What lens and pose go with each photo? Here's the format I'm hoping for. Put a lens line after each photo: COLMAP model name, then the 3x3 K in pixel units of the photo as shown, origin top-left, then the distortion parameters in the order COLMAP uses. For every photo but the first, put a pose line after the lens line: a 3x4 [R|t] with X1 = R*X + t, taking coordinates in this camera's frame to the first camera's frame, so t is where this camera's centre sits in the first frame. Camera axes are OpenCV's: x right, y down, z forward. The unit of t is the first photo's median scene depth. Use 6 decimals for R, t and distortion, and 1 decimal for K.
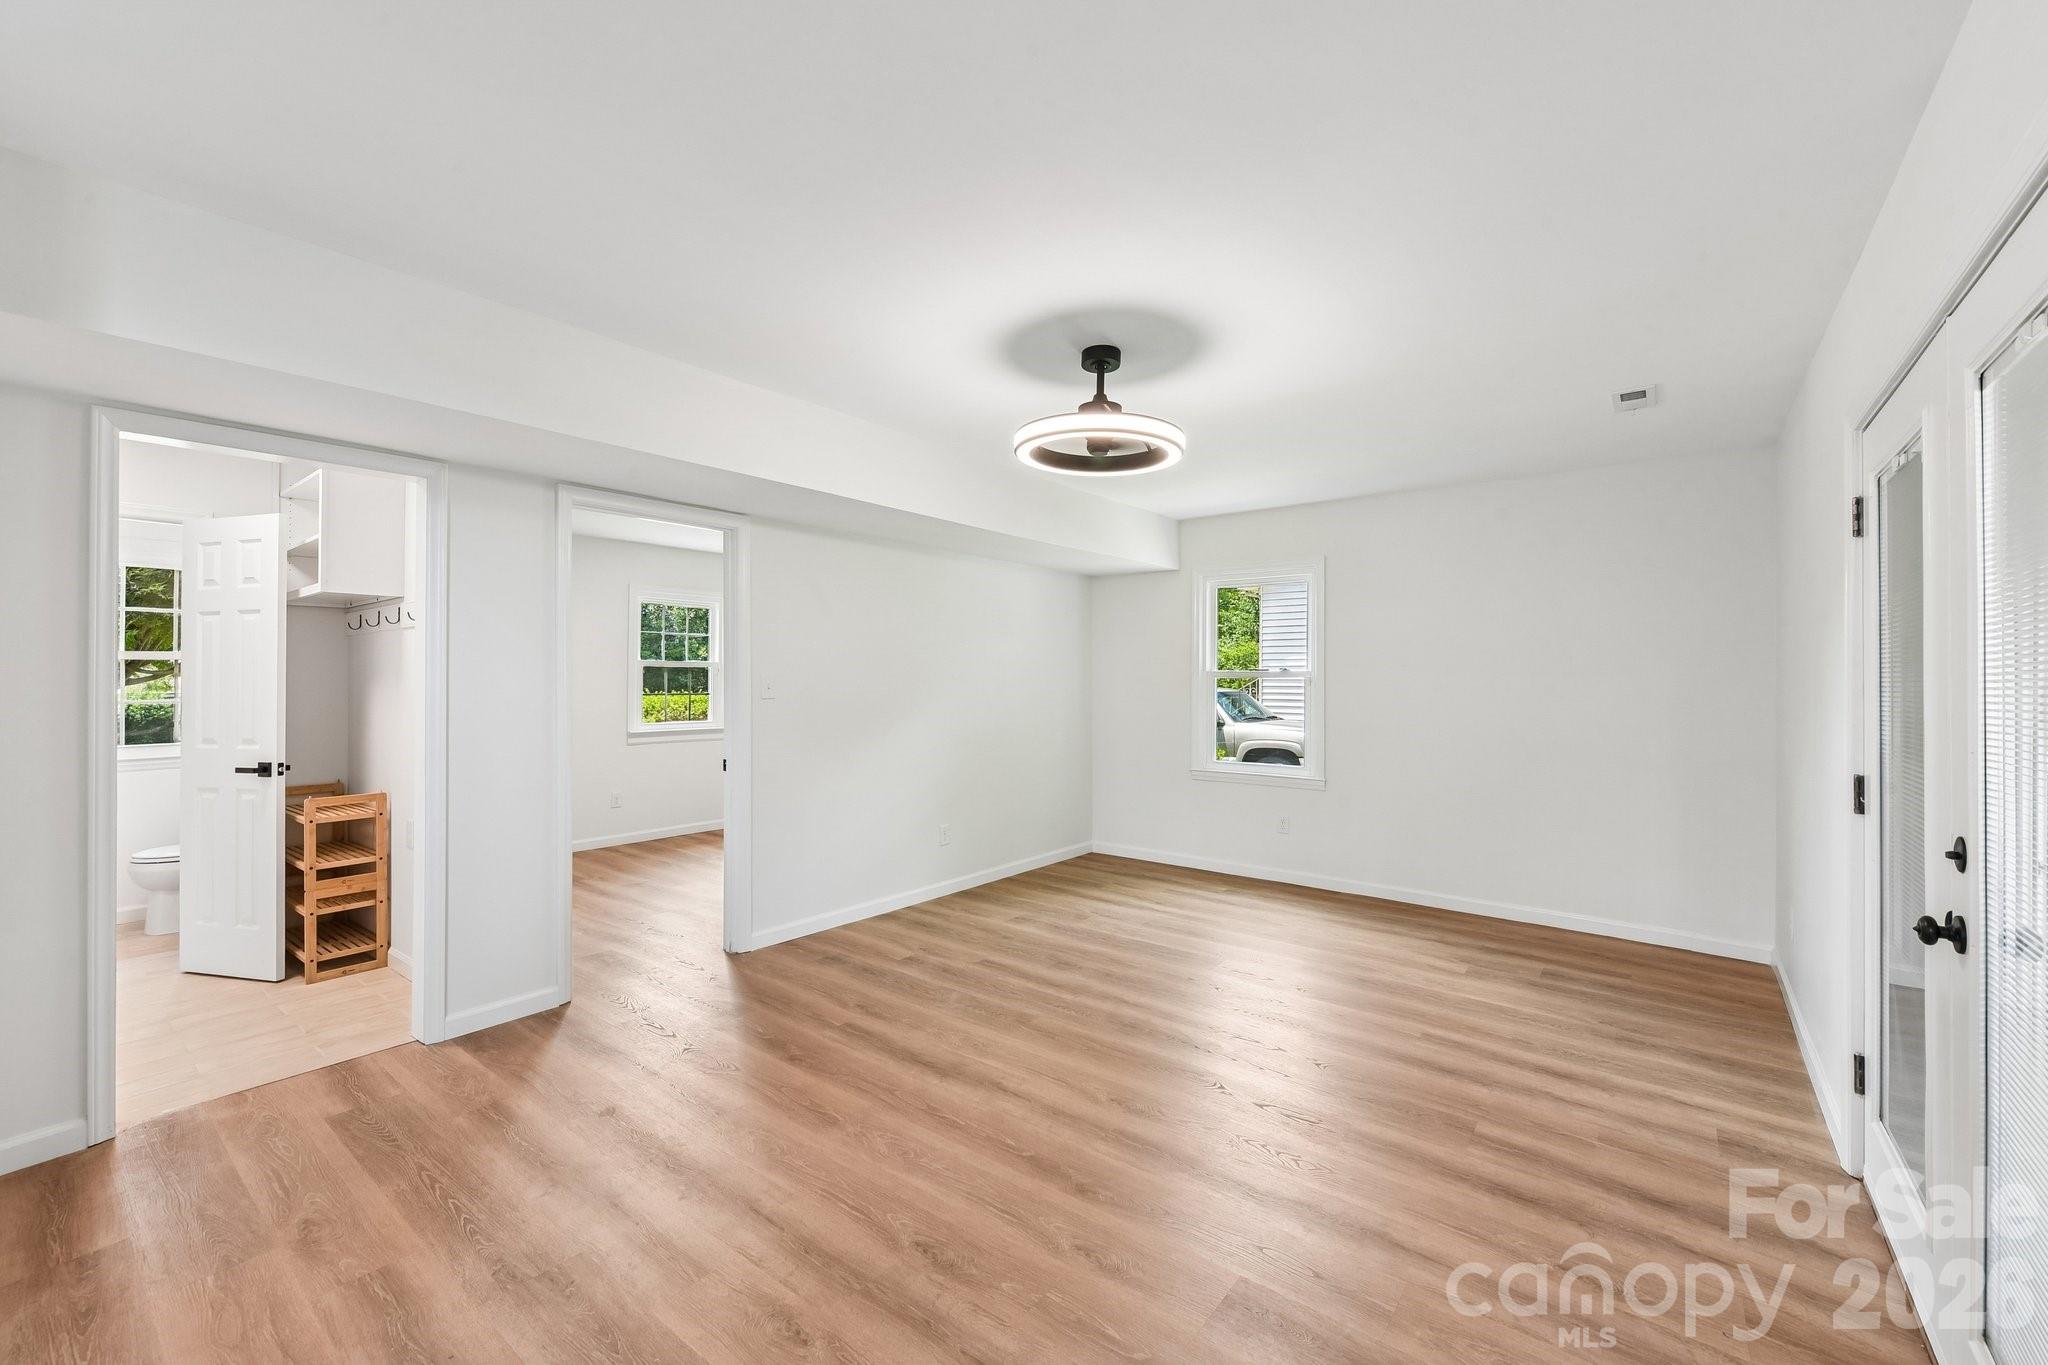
lens RADIAL K [[871.9, 0, 1024.0], [0, 871.9, 682.5], [0, 0, 1]] dist [0.078406, -0.000129]
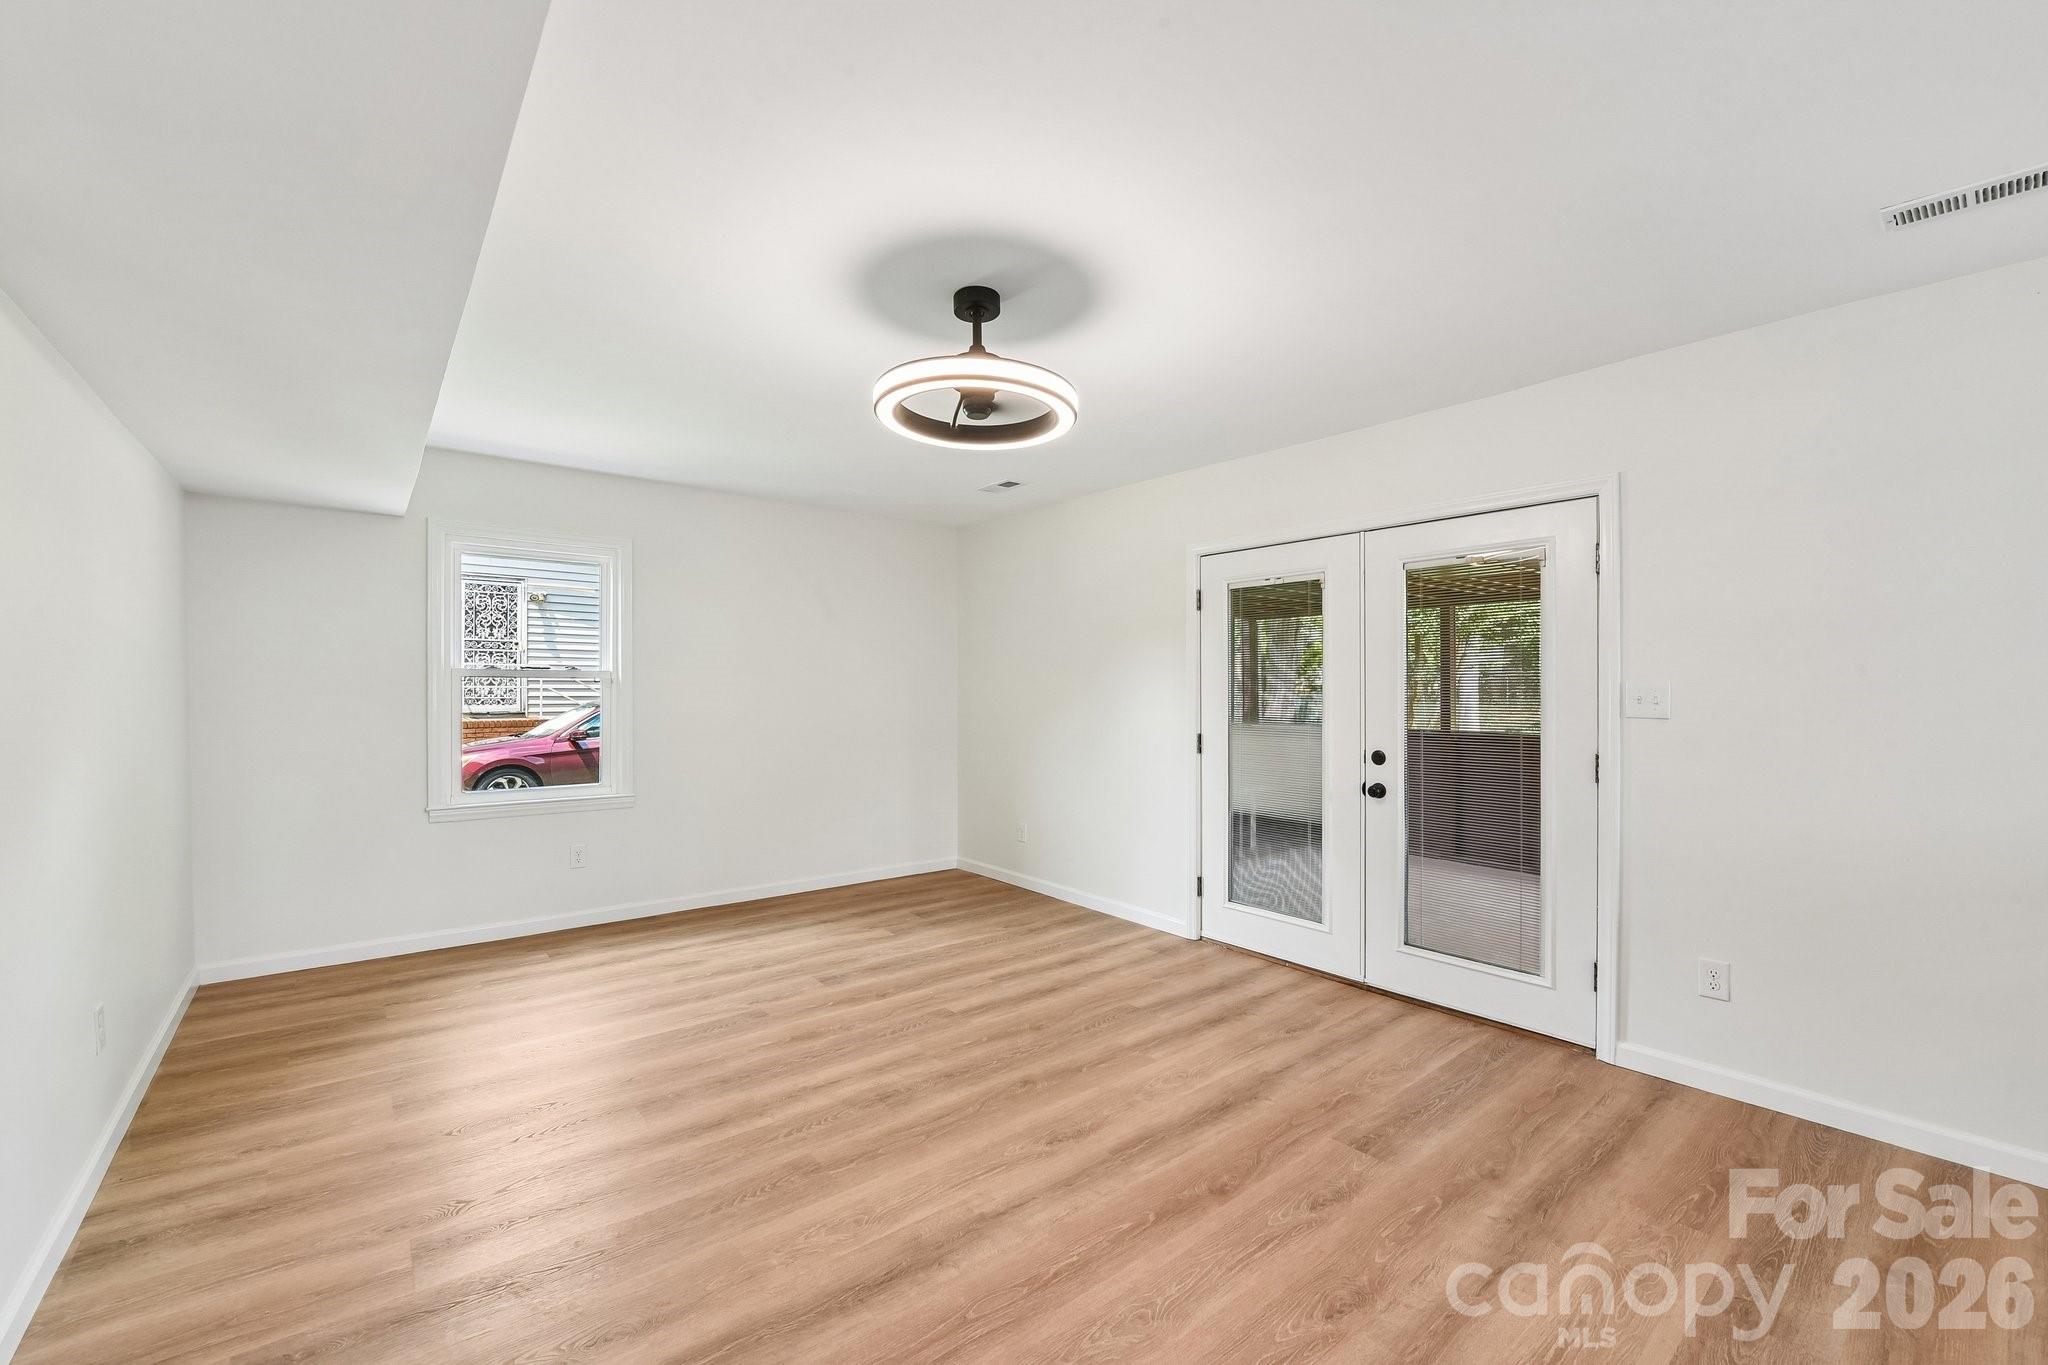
lens RADIAL K [[826.6, 0, 1025.2], [0, 826.6, 693.3], [0, 0, 1]] dist [-0.014482, -0.000235]
pose [[0.210174, -0.008668, 0.977626, -0.594458], [-0.001871, 0.999955, 0.009268, -0.000291], [-0.977662, -0.003777, 0.210148, 0.691934]]
